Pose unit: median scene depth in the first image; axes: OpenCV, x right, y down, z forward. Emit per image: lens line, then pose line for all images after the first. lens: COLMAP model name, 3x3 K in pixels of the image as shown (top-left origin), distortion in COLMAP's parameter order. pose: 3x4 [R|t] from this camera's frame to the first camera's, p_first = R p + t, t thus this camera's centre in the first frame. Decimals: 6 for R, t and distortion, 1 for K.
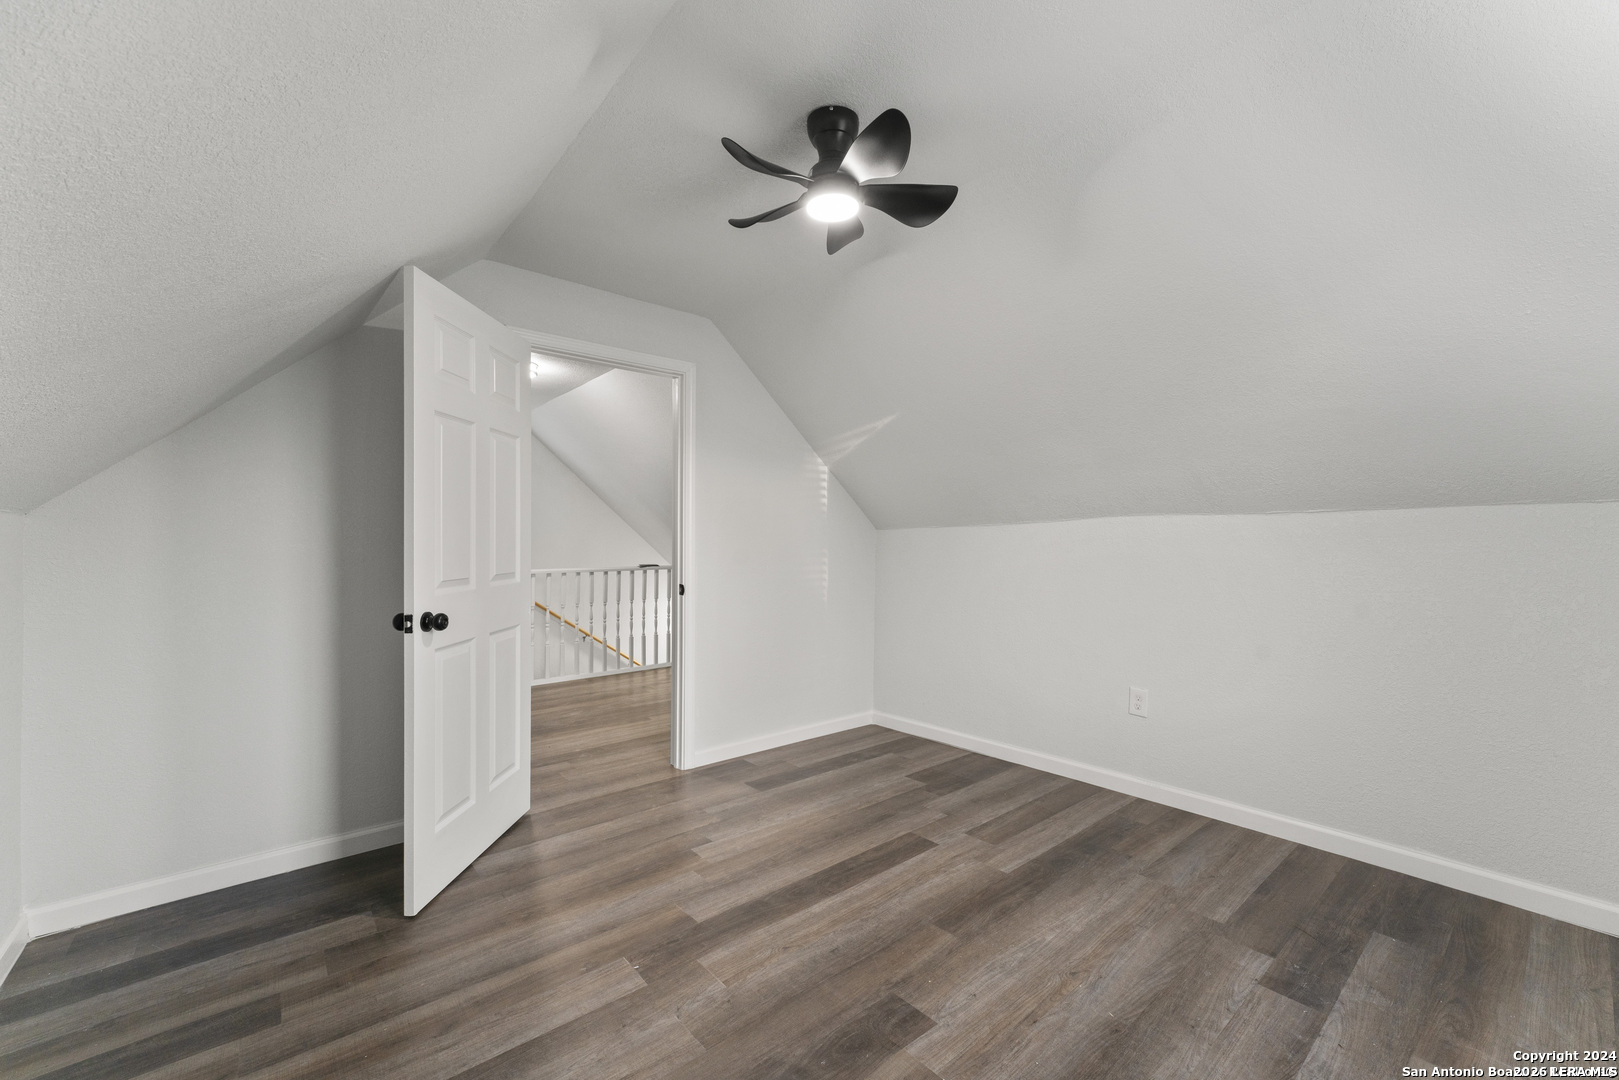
lens RADIAL K [[655.8, 0, 807.3], [0, 655.8, 532.8], [0, 0, 1]] dist [-0.002082, -0.000327]
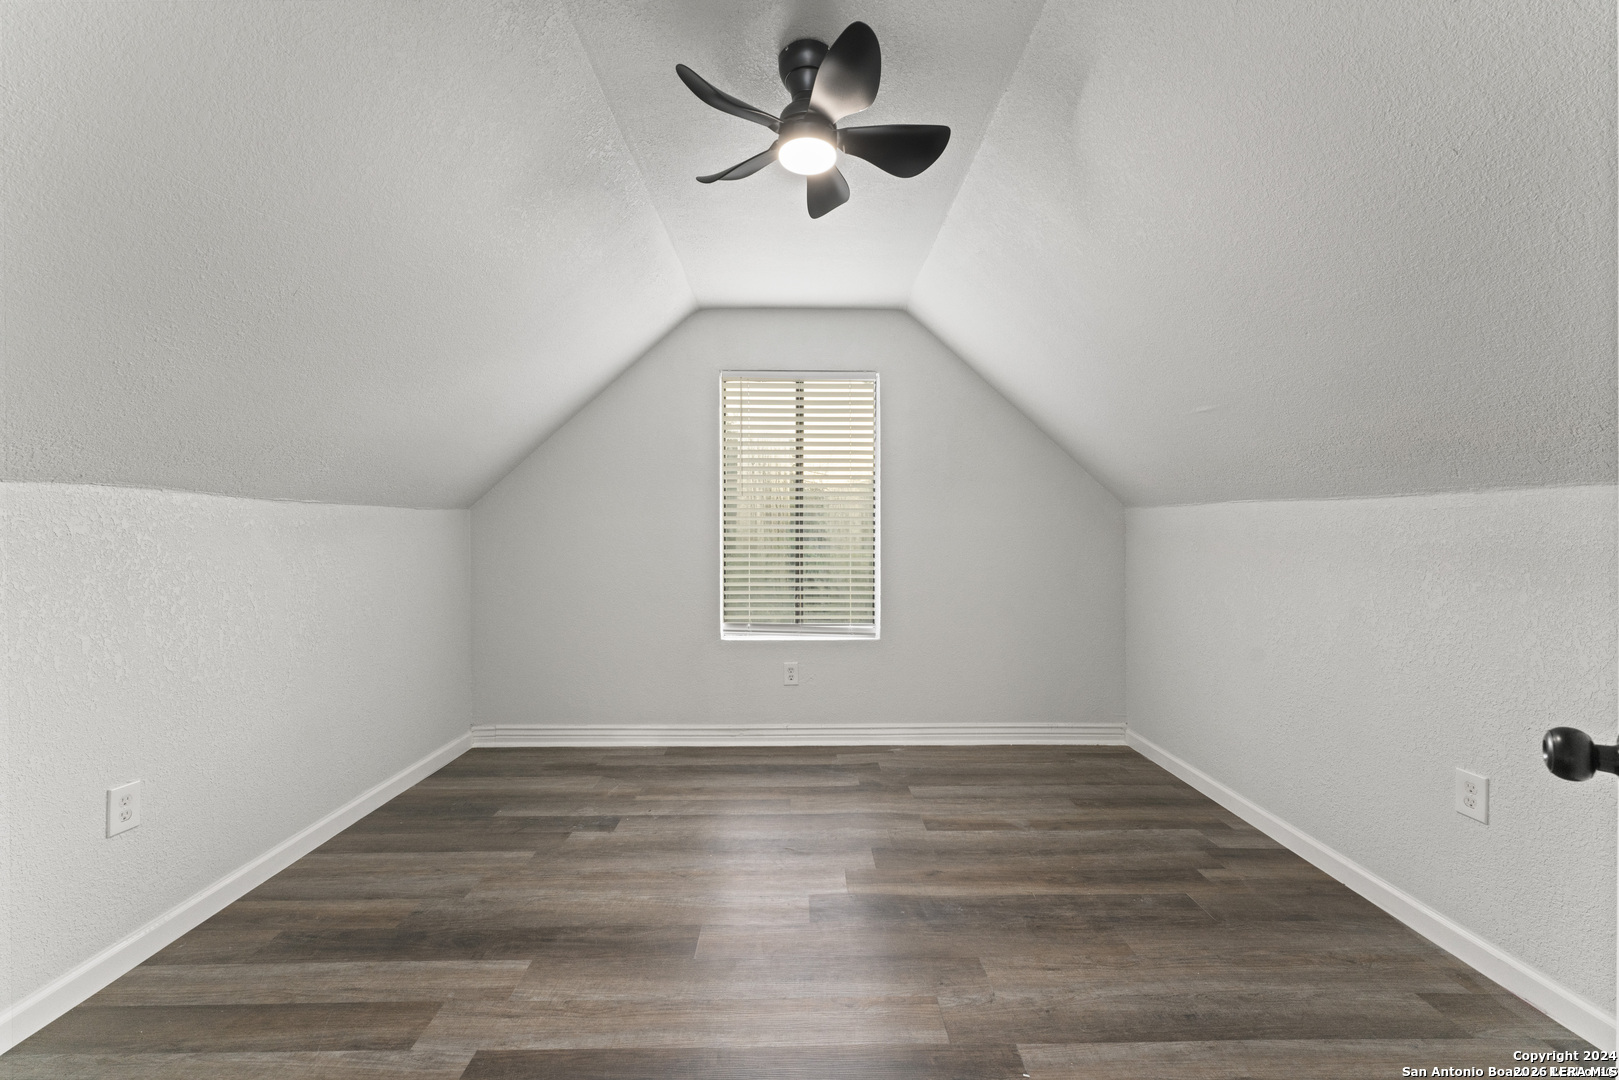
lens RADIAL K [[655.8, 0, 804.0], [0, 655.8, 543.0], [0, 0, 1]] dist [-0.002082, -0.000327]
pose [[-0.777456, -0.006243, 0.628907, -0.438346], [-0.005796, 0.999979, 0.002761, 0.022988], [-0.628911, -0.001499, -0.777476, 1.433928]]
